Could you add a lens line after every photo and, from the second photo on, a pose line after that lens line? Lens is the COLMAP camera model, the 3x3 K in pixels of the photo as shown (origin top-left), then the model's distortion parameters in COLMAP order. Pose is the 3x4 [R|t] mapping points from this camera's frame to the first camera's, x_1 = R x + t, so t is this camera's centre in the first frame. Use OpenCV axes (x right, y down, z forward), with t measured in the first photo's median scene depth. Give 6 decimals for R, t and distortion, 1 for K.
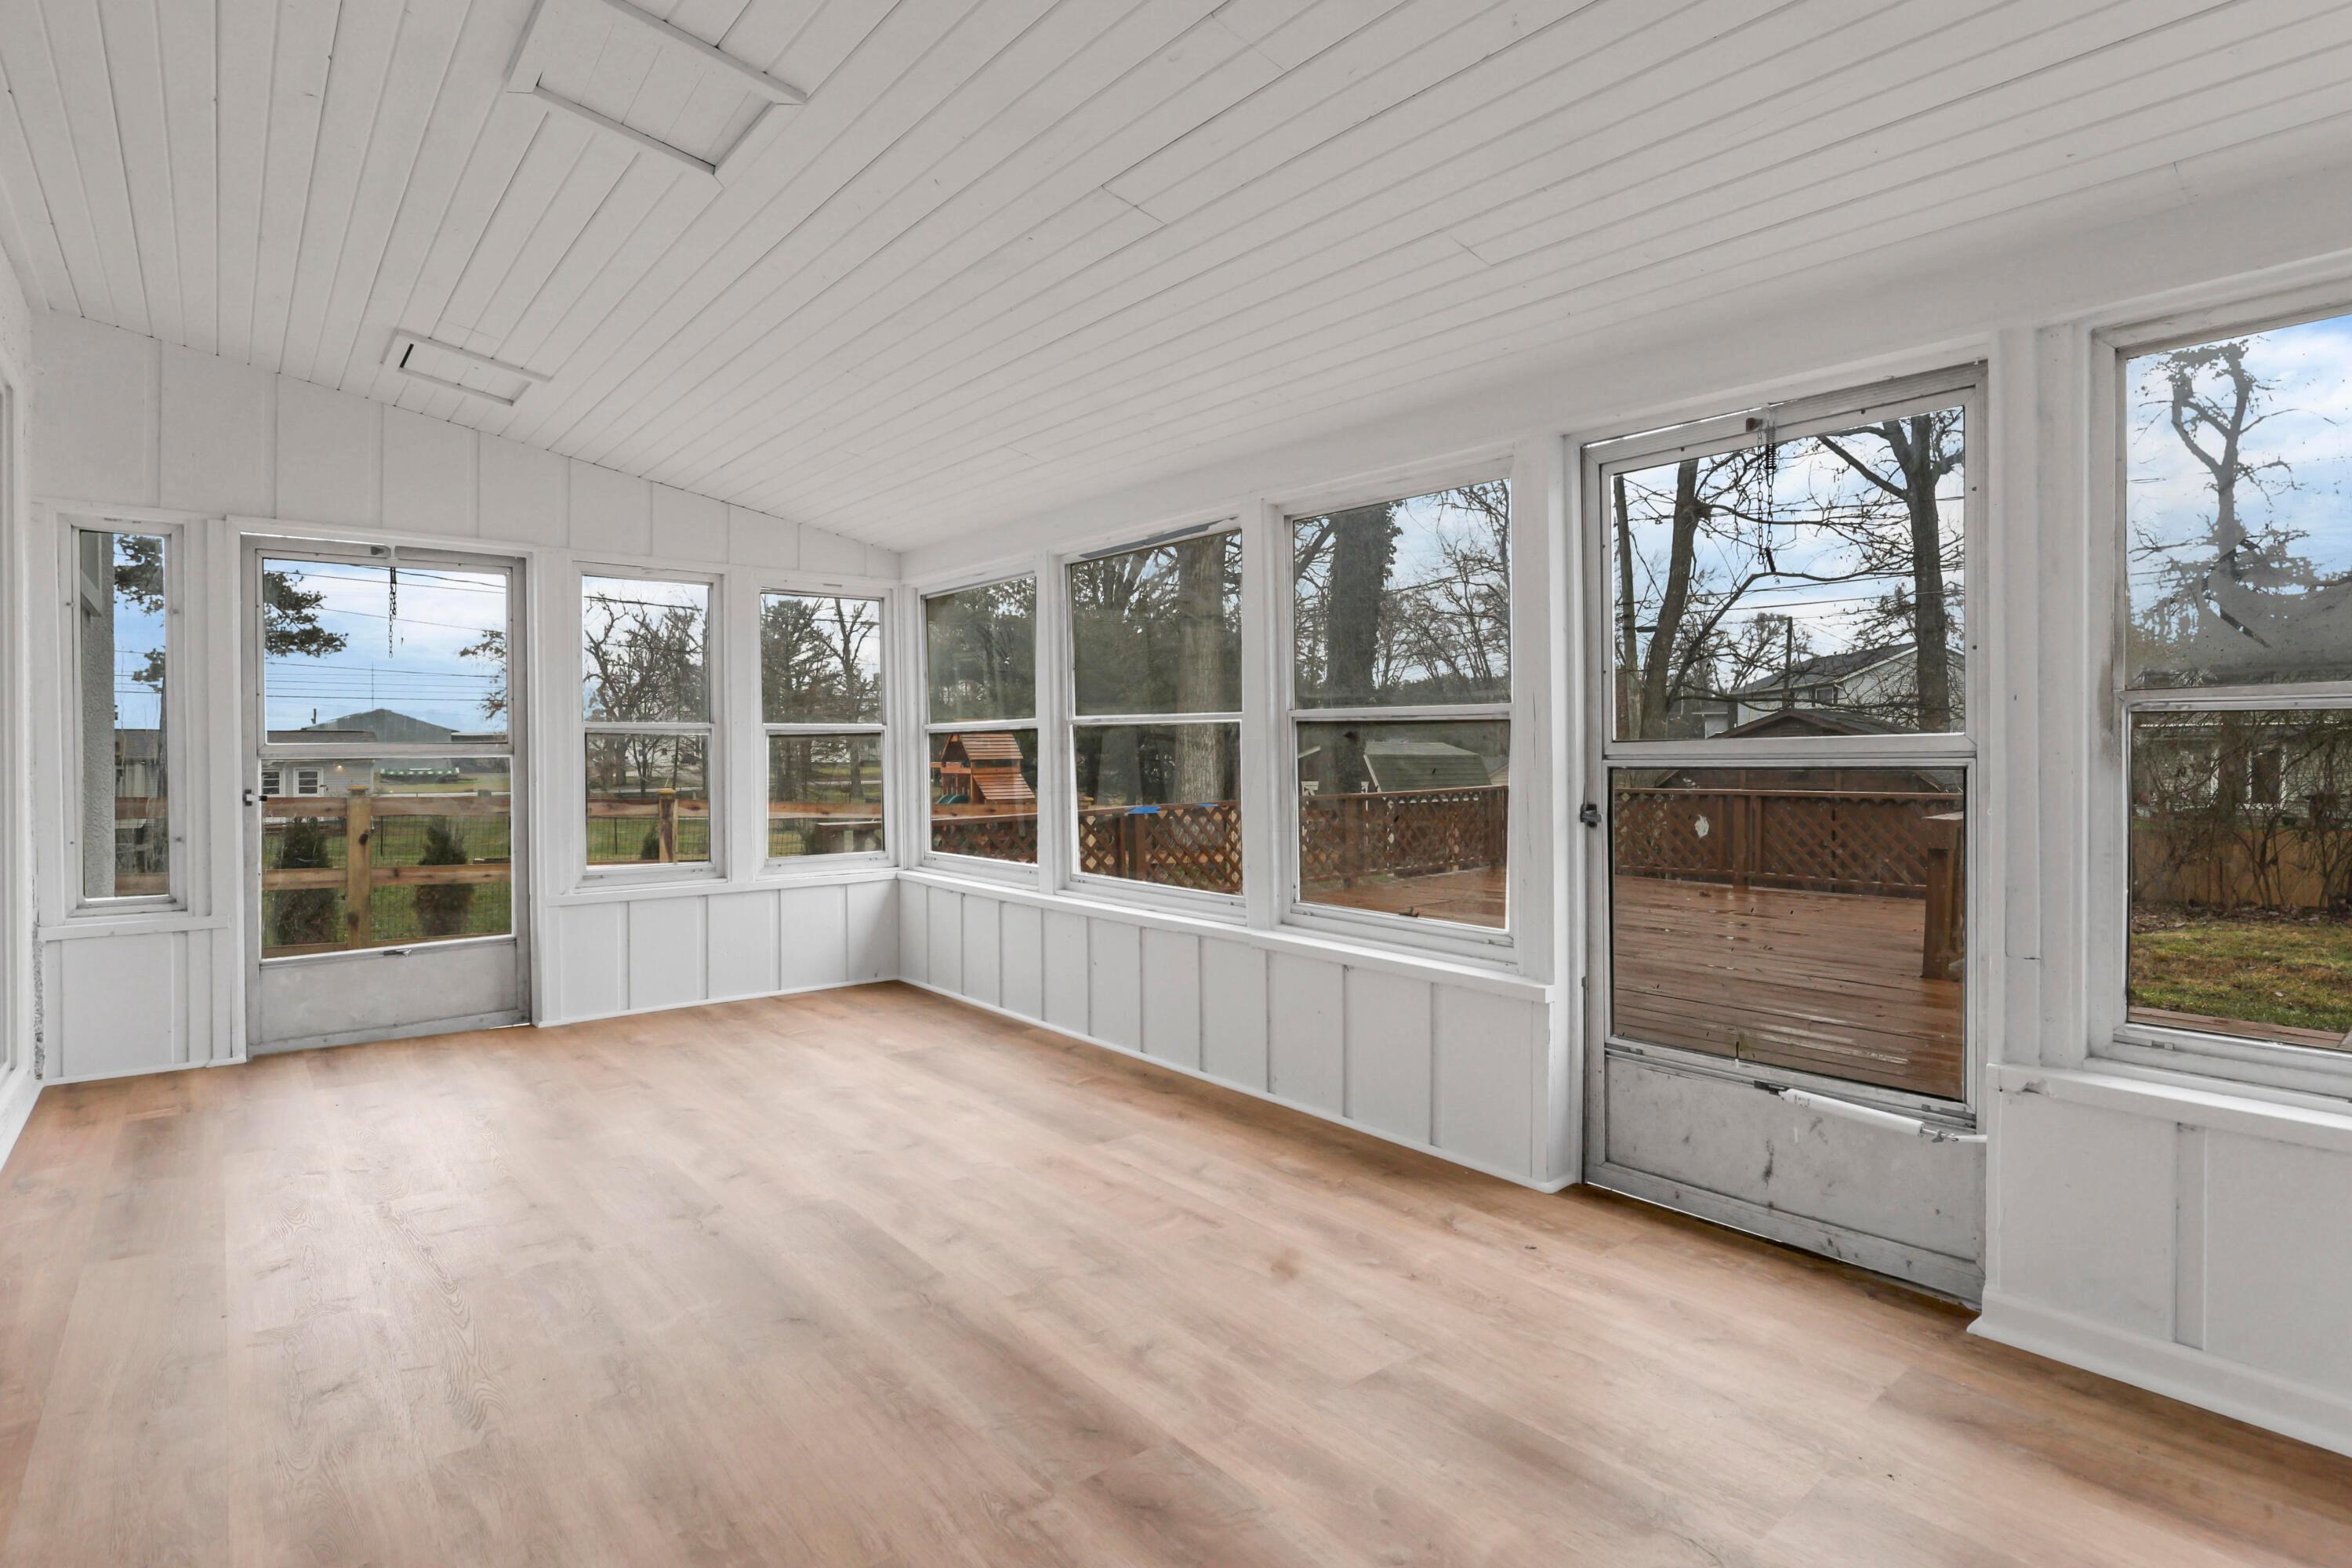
lens RADIAL K [[1118.4, 0, 1175.5], [0, 1118.4, 821.4], [0, 0, 1]] dist [-0.028898, 0.004919]
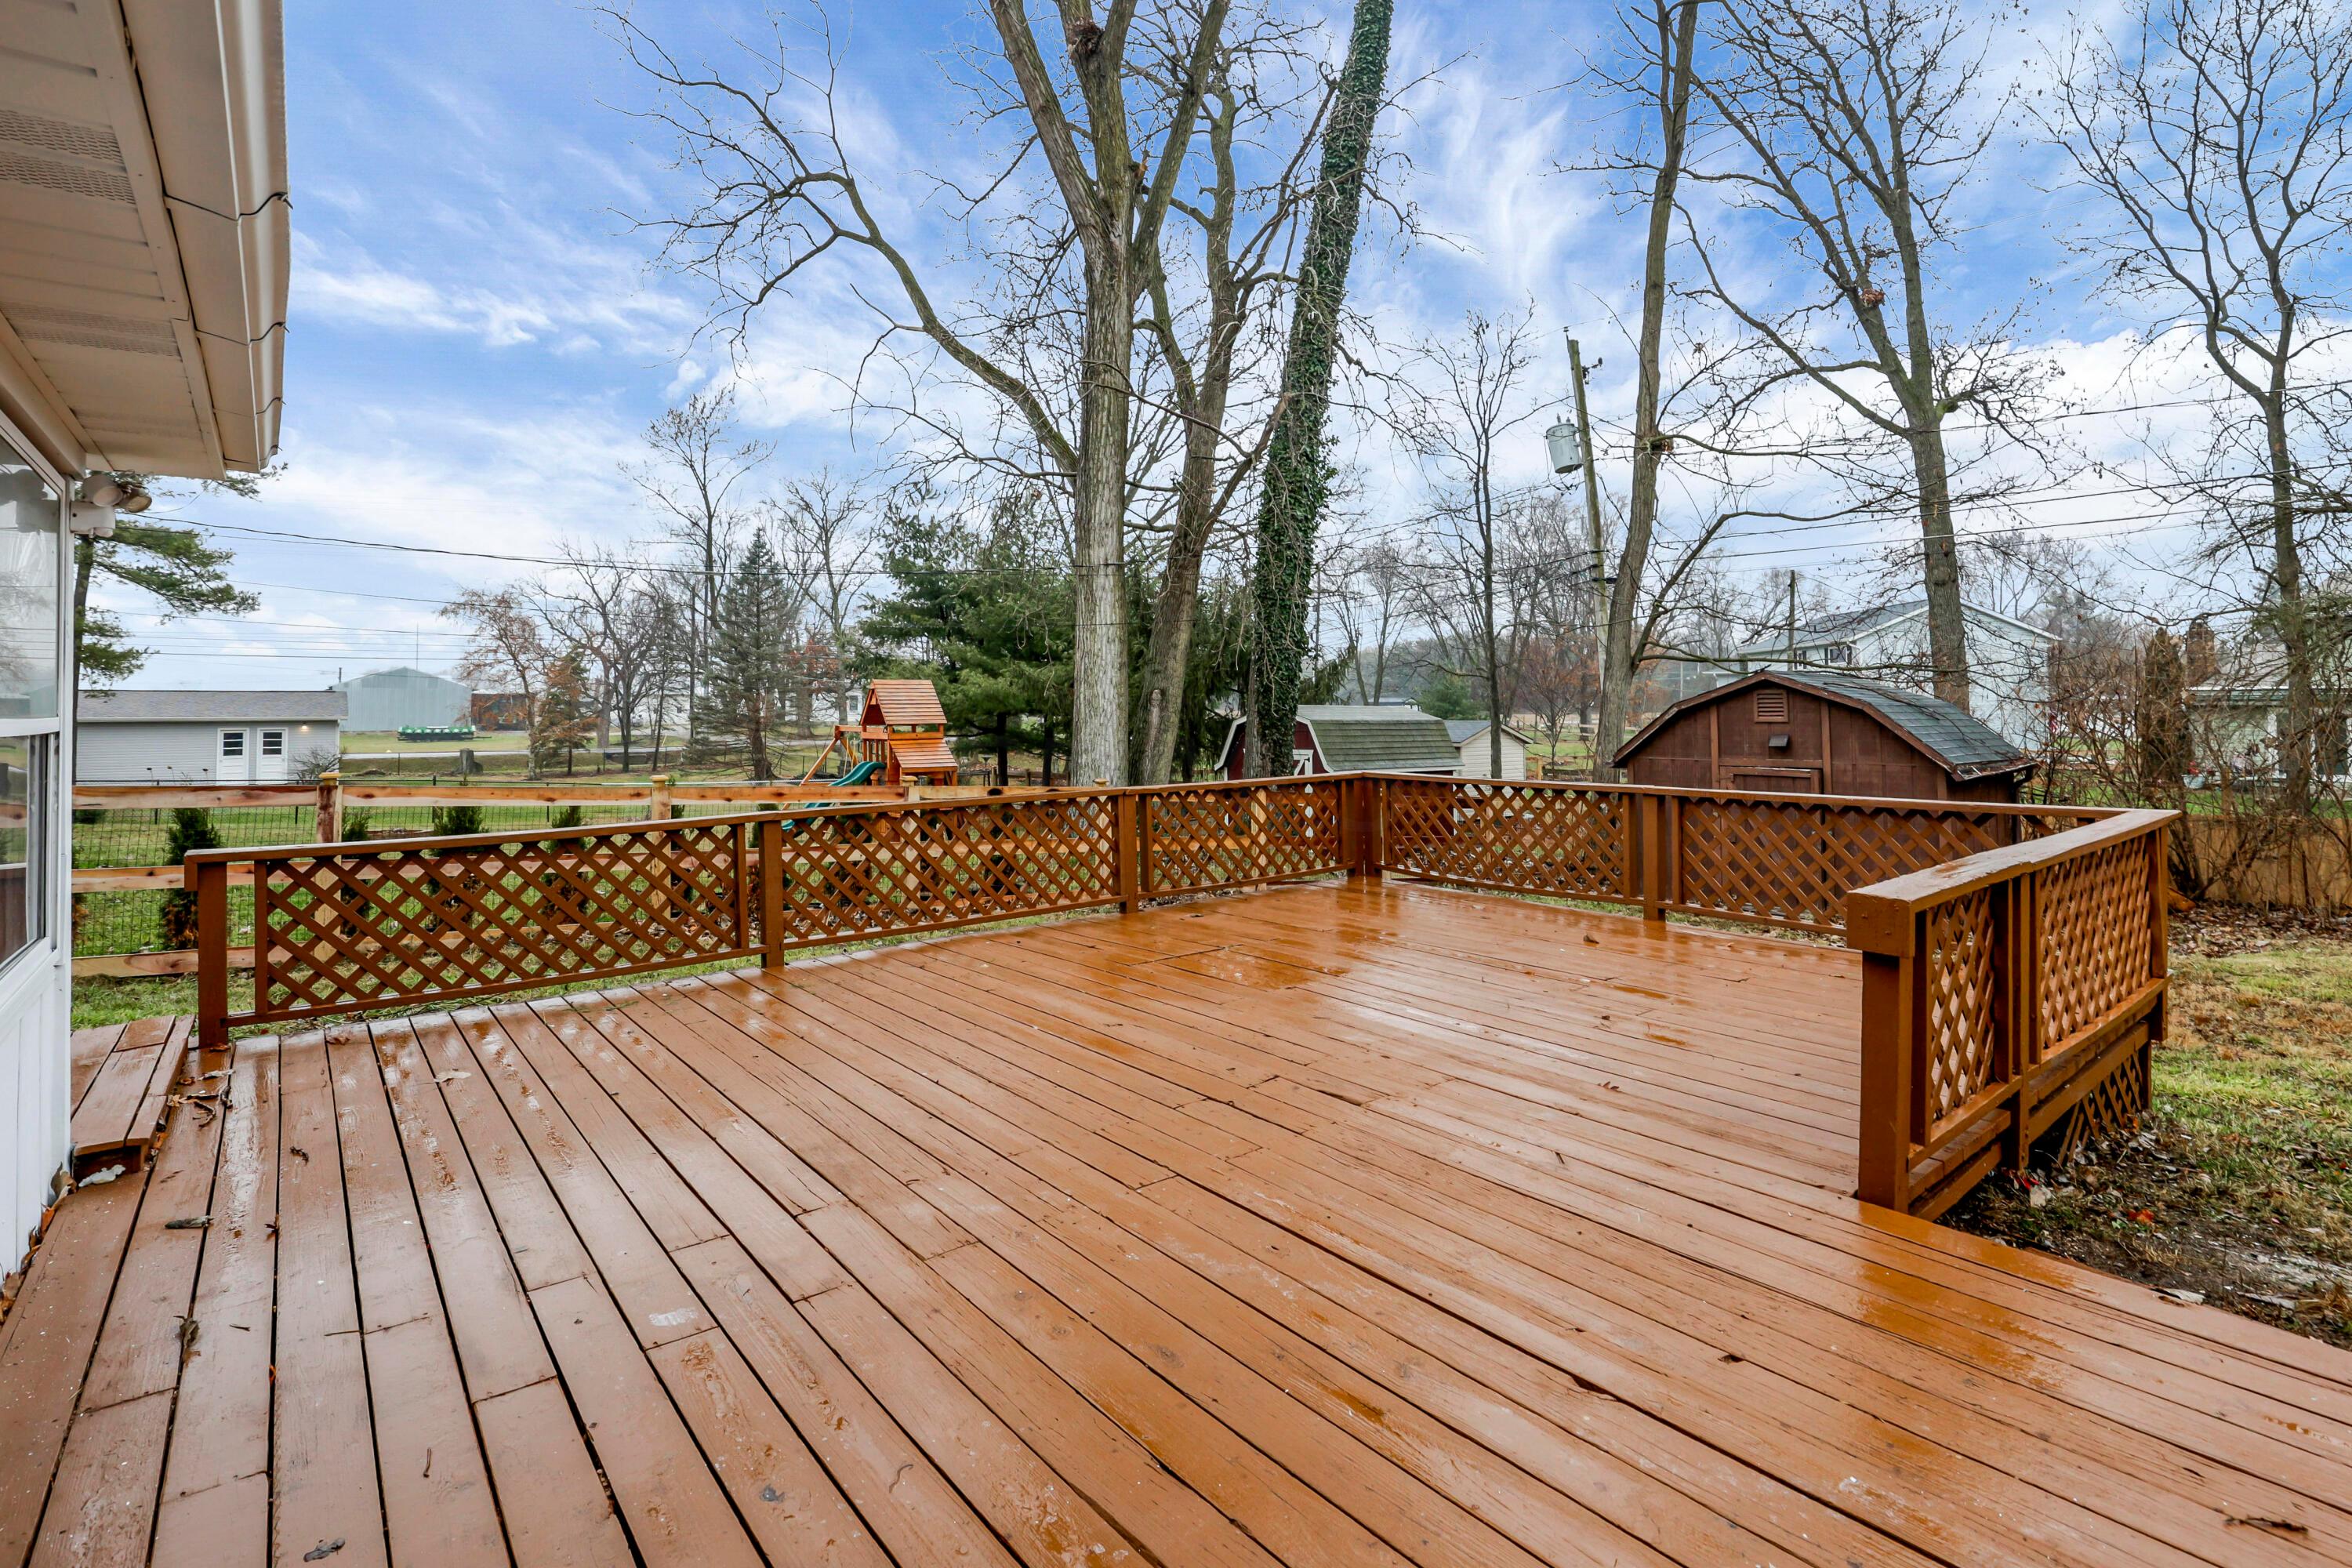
lens RADIAL K [[1118.4, 0, 1157.3], [0, 1118.4, 709.4], [0, 0, 1]] dist [-0.028898, 0.004919]
pose [[0.999520, 0.000633, -0.030958, 0.080840], [-0.002605, 0.997965, -0.063710, -0.012561], [0.030855, 0.063760, 0.997488, 0.101346]]
